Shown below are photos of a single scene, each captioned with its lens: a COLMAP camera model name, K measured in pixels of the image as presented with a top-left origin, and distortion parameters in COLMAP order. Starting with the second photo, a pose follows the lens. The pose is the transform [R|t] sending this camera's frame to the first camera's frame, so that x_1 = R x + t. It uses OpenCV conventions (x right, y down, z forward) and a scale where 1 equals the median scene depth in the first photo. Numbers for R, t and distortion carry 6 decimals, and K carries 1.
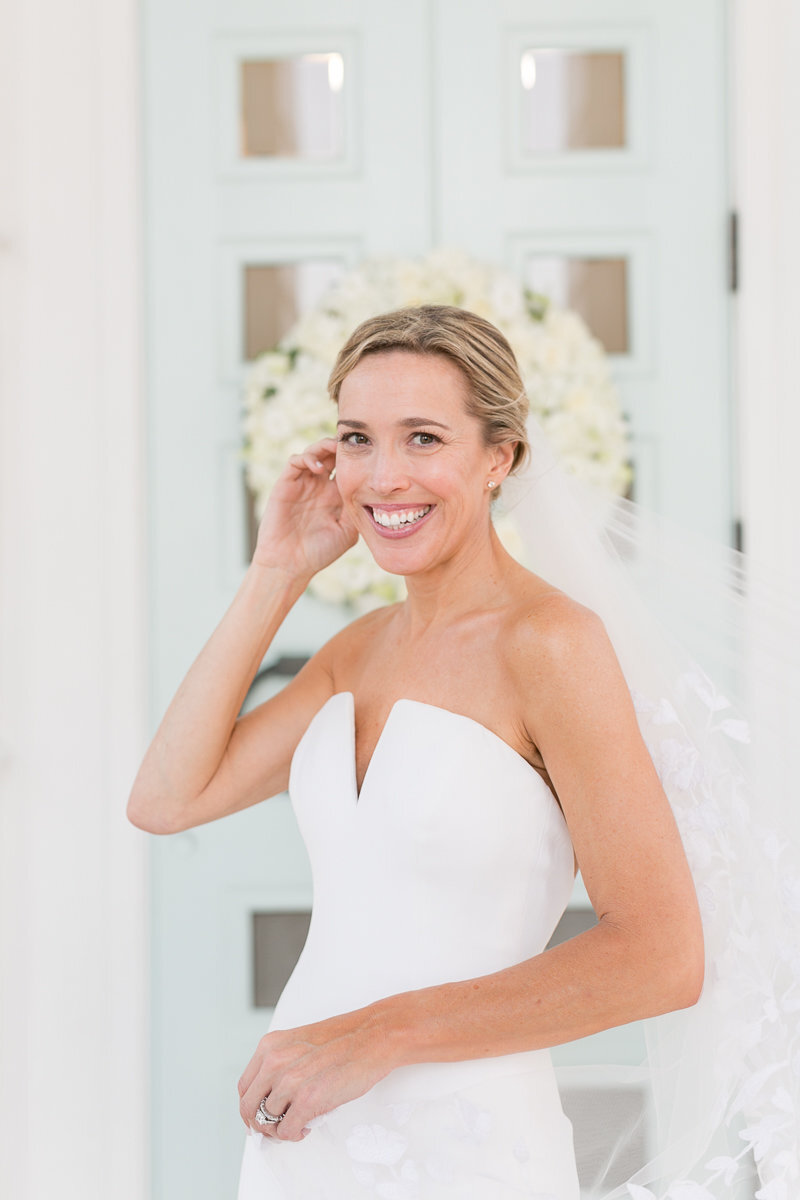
lens RADIAL K [[2112.9, 0, 400.0], [0, 2112.9, 600.0], [0, 0, 1]] dist [0.247501, -0.056755]
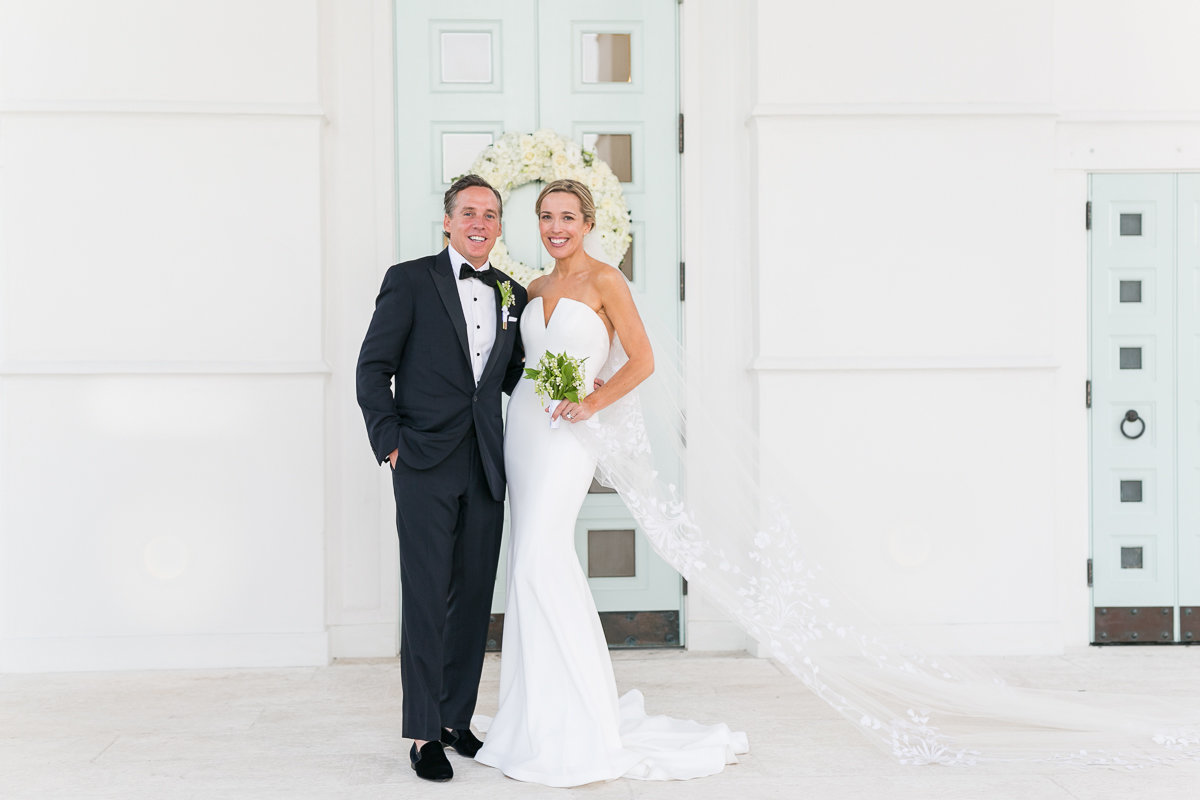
lens RADIAL K [[2112.9, 0, 600.0], [0, 2112.9, 400.0], [0, 0, 1]] dist [0.247501, -0.056755]
pose [[0.995811, 0.012157, 0.090624, -0.112804], [-0.012531, 0.999915, 0.003556, 0.094714], [-0.090573, -0.004677, 0.995879, -1.111082]]
